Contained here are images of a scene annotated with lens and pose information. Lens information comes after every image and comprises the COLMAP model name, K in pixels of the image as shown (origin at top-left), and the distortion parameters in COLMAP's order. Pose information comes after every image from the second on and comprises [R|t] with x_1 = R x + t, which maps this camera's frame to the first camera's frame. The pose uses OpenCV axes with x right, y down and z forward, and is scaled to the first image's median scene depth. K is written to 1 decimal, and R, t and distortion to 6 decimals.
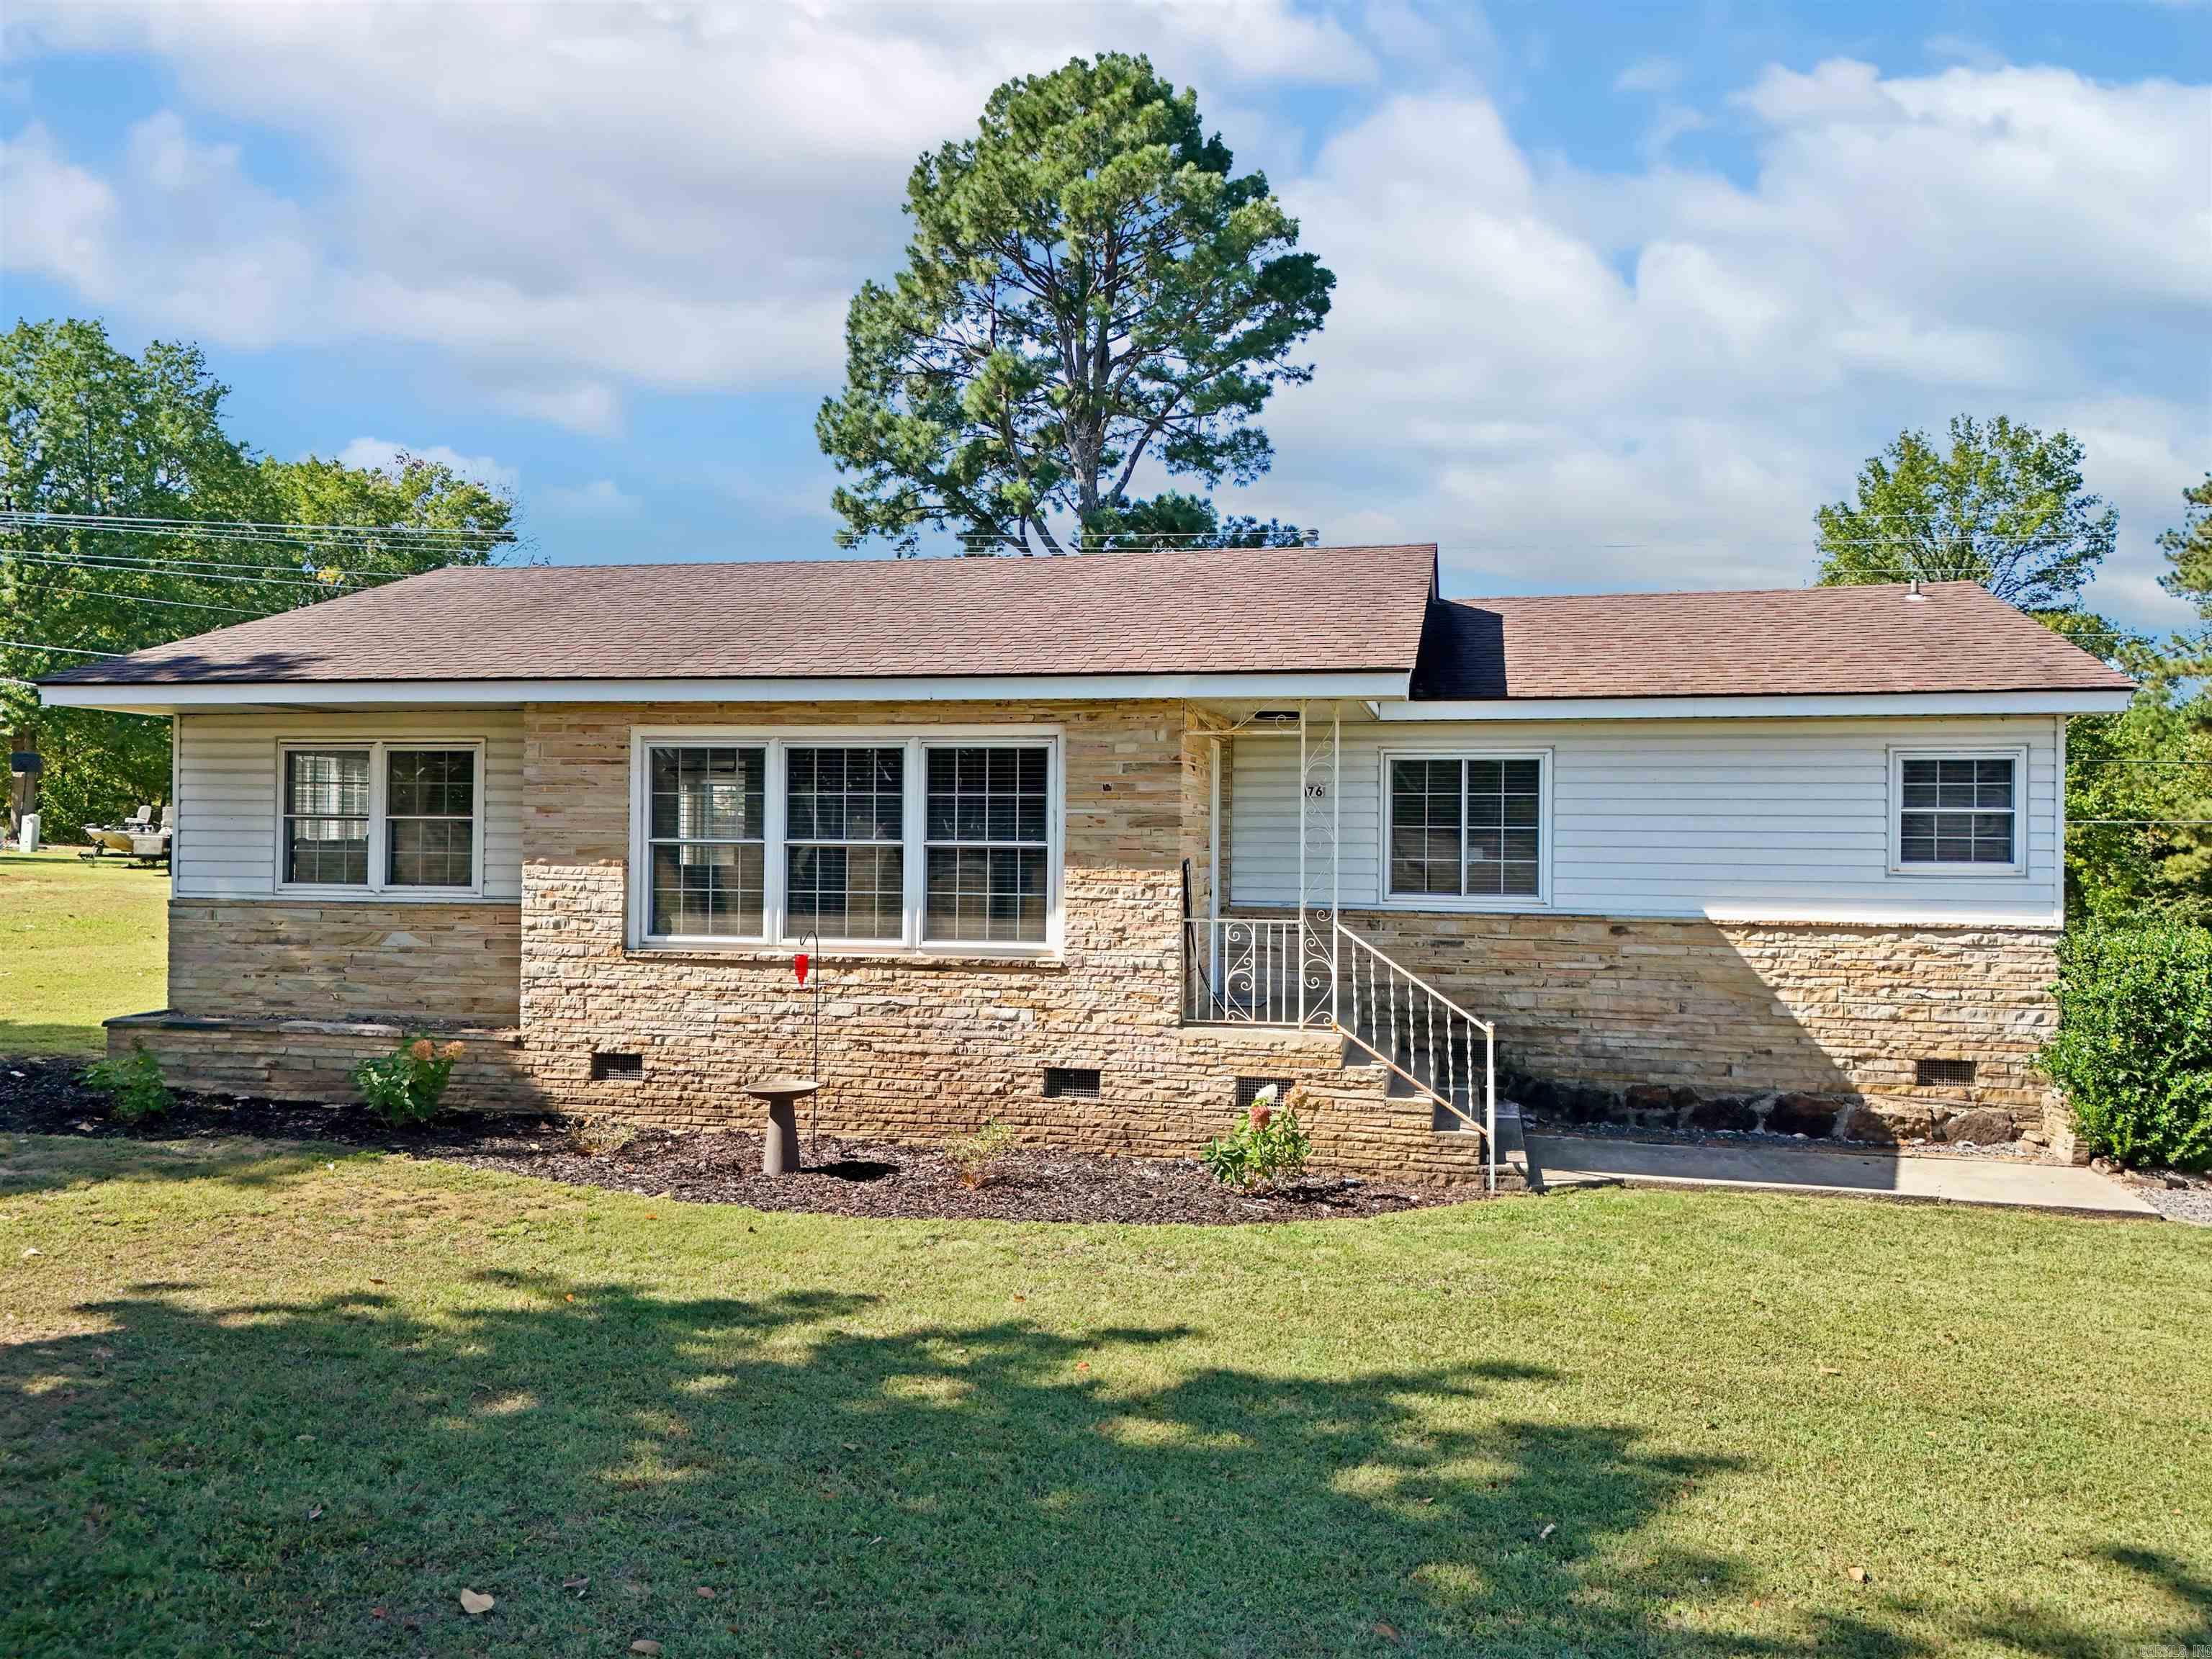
lens RADIAL K [[1697.8, 0, 1074.2], [0, 1697.8, 802.1], [0, 0, 1]] dist [0.066839, -0.068721]
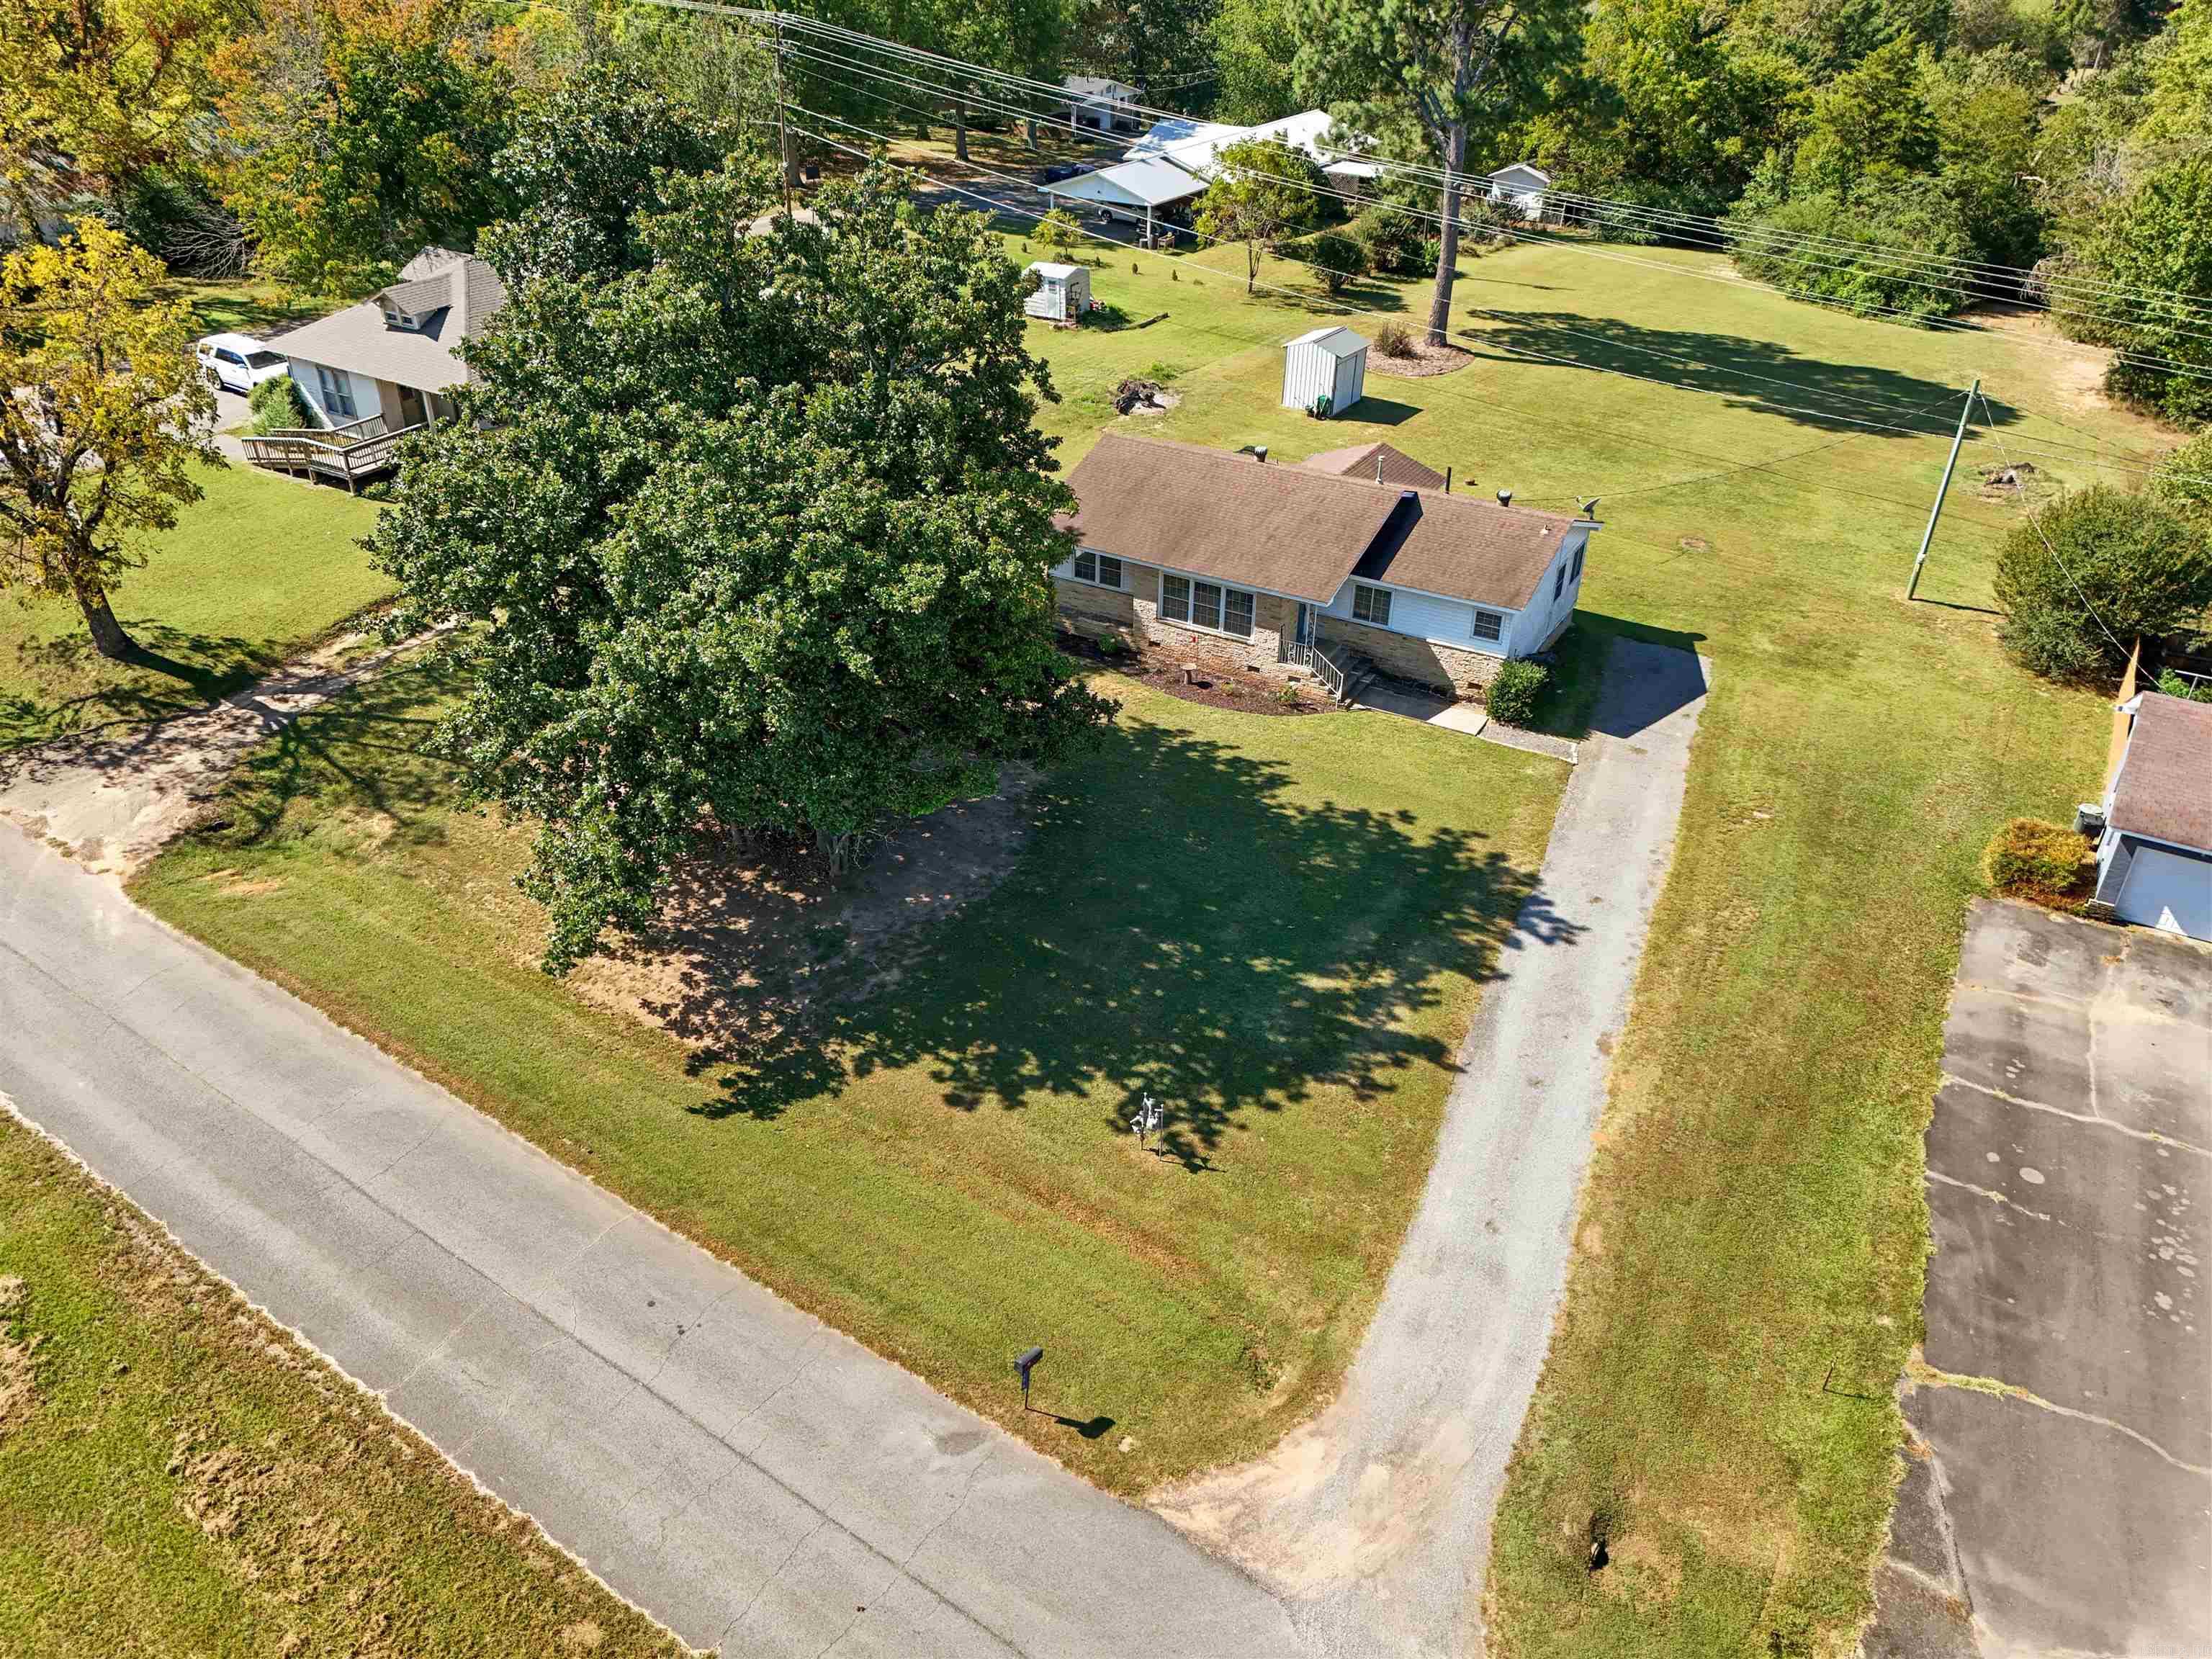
lens RADIAL K [[1697.8, 0, 1088.7], [0, 1697.8, 830.9], [0, 0, 1]] dist [0.066839, -0.068721]
pose [[0.951416, 0.157823, -0.264386, 0.754080], [0.006414, 0.848304, 0.529471, -1.663675], [0.307842, -0.505443, 0.806077, -2.644024]]
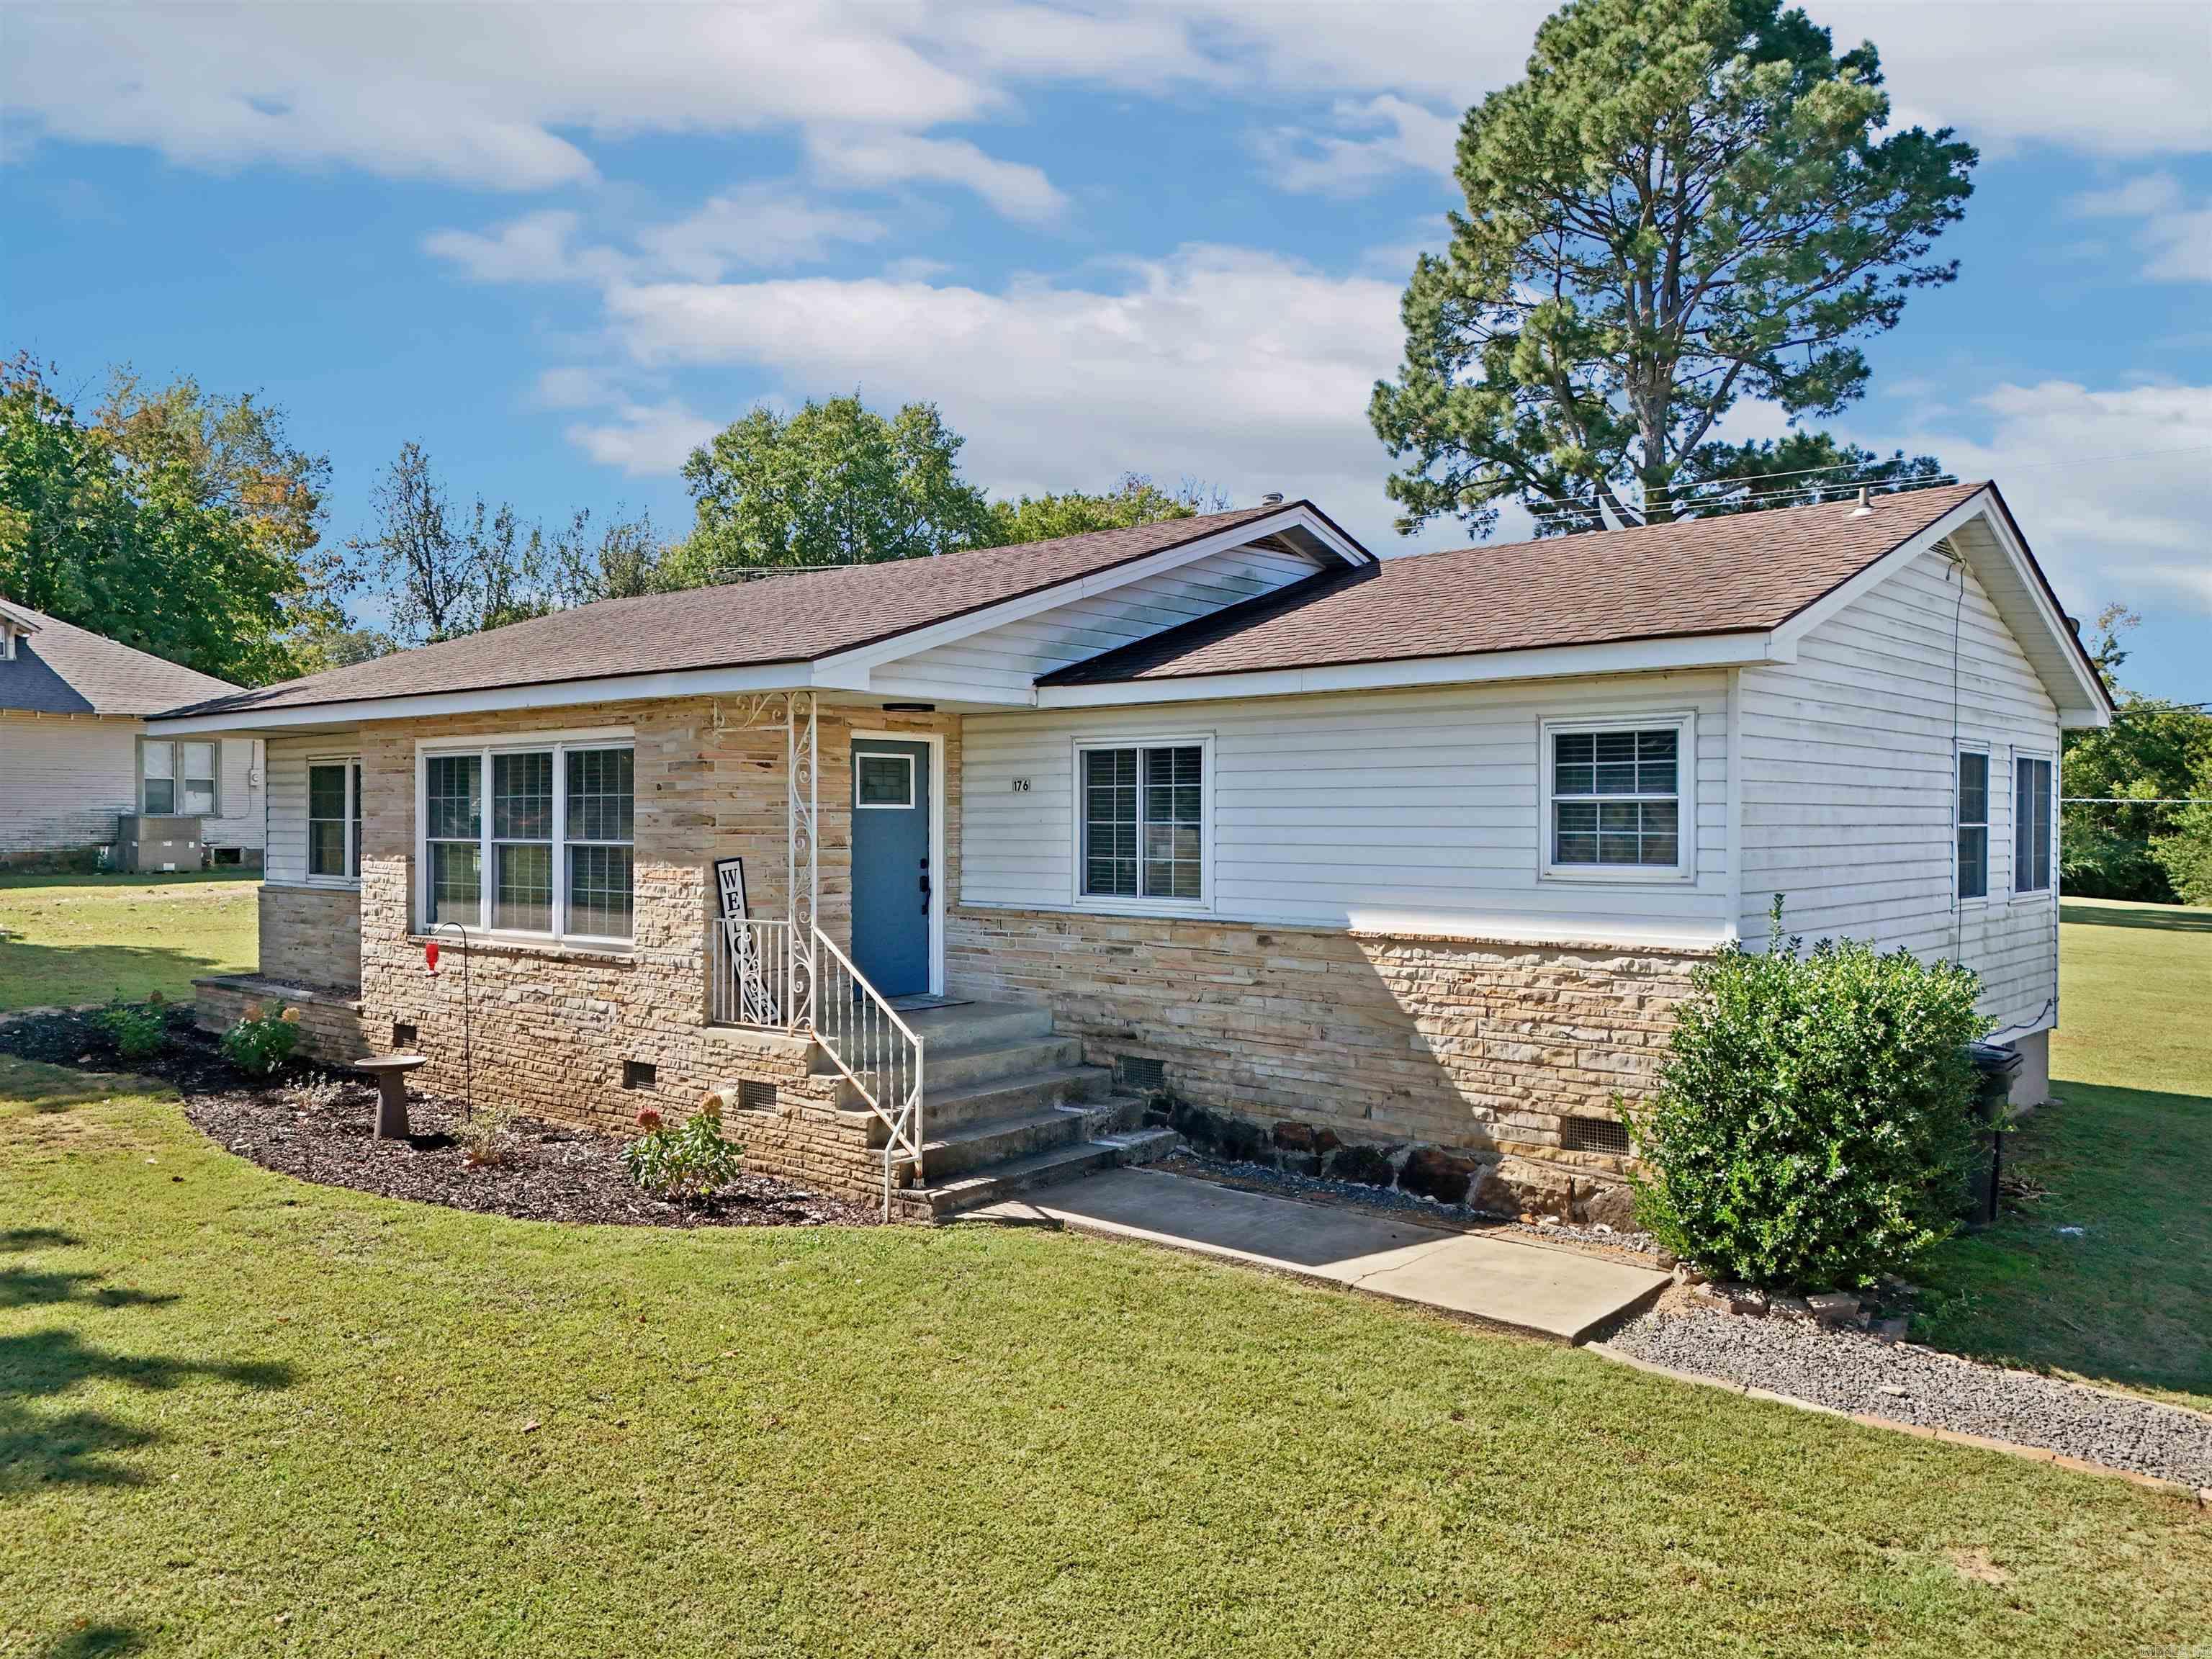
lens RADIAL K [[1697.8, 0, 1083.6], [0, 1697.8, 831.4], [0, 0, 1]] dist [0.066839, -0.068721]
pose [[0.874122, -0.004114, -0.485690, 0.682311], [0.014245, 0.999751, 0.017169, 0.003663], [0.485498, -0.021926, 0.873963, 0.216412]]
